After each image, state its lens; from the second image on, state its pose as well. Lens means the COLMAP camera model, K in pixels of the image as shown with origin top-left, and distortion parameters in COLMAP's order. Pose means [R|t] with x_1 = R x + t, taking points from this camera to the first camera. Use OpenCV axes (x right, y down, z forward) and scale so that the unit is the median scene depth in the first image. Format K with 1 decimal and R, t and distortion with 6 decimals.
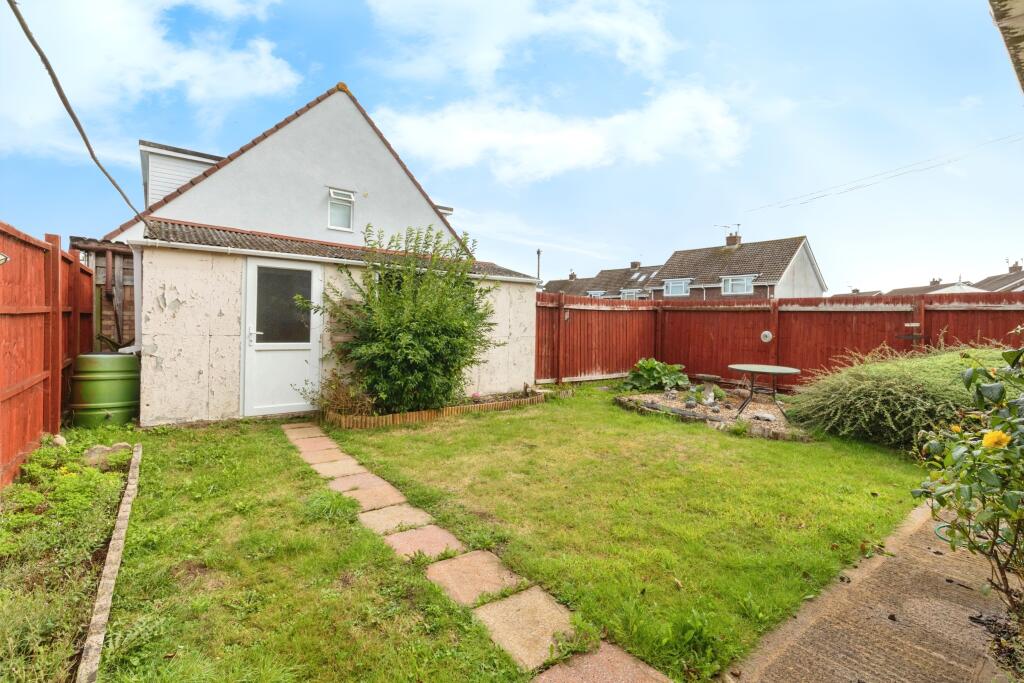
lens RADIAL K [[467.7, 0, 512.3], [0, 467.7, 331.9], [0, 0, 1]] dist [-0.001190, -0.000123]
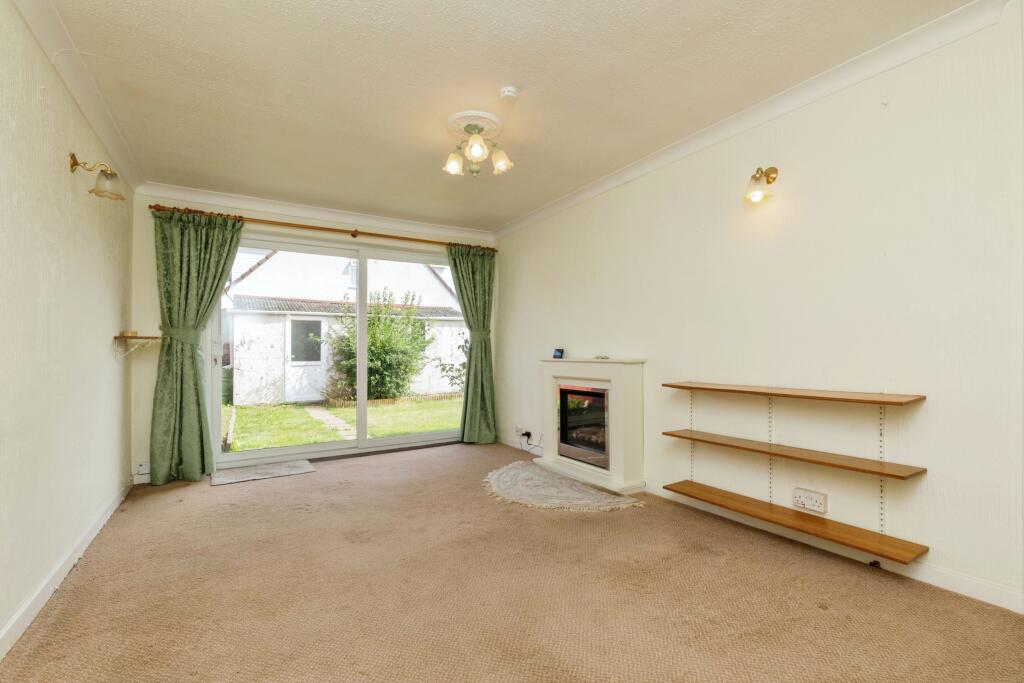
lens RADIAL K [[455.5, 0, 511.8], [0, 455.5, 347.4], [0, 0, 1]] dist [0.000066, 0.000148]
pose [[0.994028, -0.038412, -0.102137, 0.477935], [0.034970, 0.998766, -0.035275, 0.058358], [0.103366, 0.031493, 0.994145, -0.661002]]
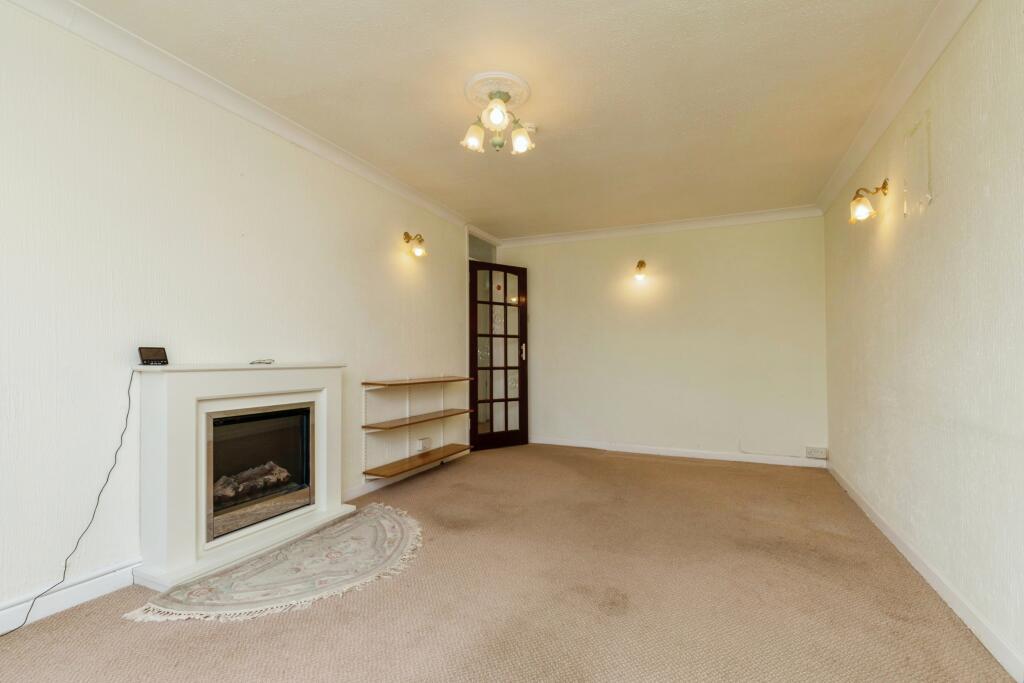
lens RADIAL K [[470.0, 0, 515.0], [0, 470.0, 362.7], [0, 0, 1]] dist [-0.000789, -0.000102]
pose [[-0.479677, -0.043059, 0.876388, -1.125172], [0.002797, 0.998715, 0.050600, -0.032160], [-0.877441, 0.026723, -0.478940, 1.619113]]
